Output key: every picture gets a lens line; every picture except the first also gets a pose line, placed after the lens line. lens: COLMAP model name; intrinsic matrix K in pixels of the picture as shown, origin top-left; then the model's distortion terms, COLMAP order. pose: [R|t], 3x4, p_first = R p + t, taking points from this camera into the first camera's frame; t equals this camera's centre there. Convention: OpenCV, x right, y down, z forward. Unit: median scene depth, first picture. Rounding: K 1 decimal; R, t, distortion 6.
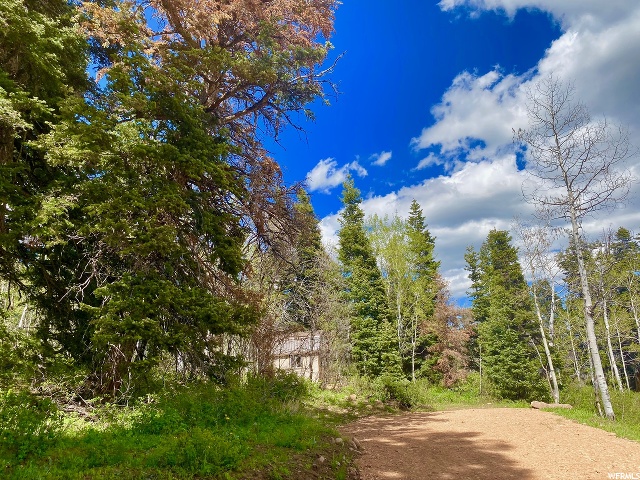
lens RADIAL K [[487.7, 0, 320.9], [0, 487.7, 243.4], [0, 0, 1]] dist [0.029187, -0.026960]
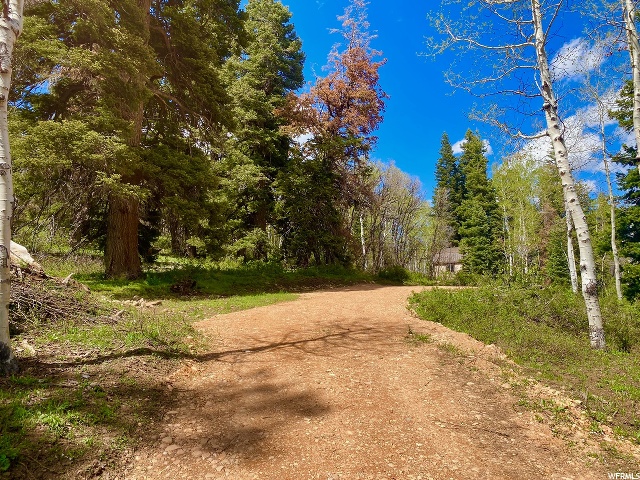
lens RADIAL K [[487.7, 0, 324.0], [0, 487.7, 237.3], [0, 0, 1]] dist [0.029187, -0.026960]
pose [[0.886801, -0.018064, -0.461798, 0.345389], [0.091276, 0.986399, 0.136695, -0.088445], [0.453048, -0.163373, 0.876388, -0.484011]]
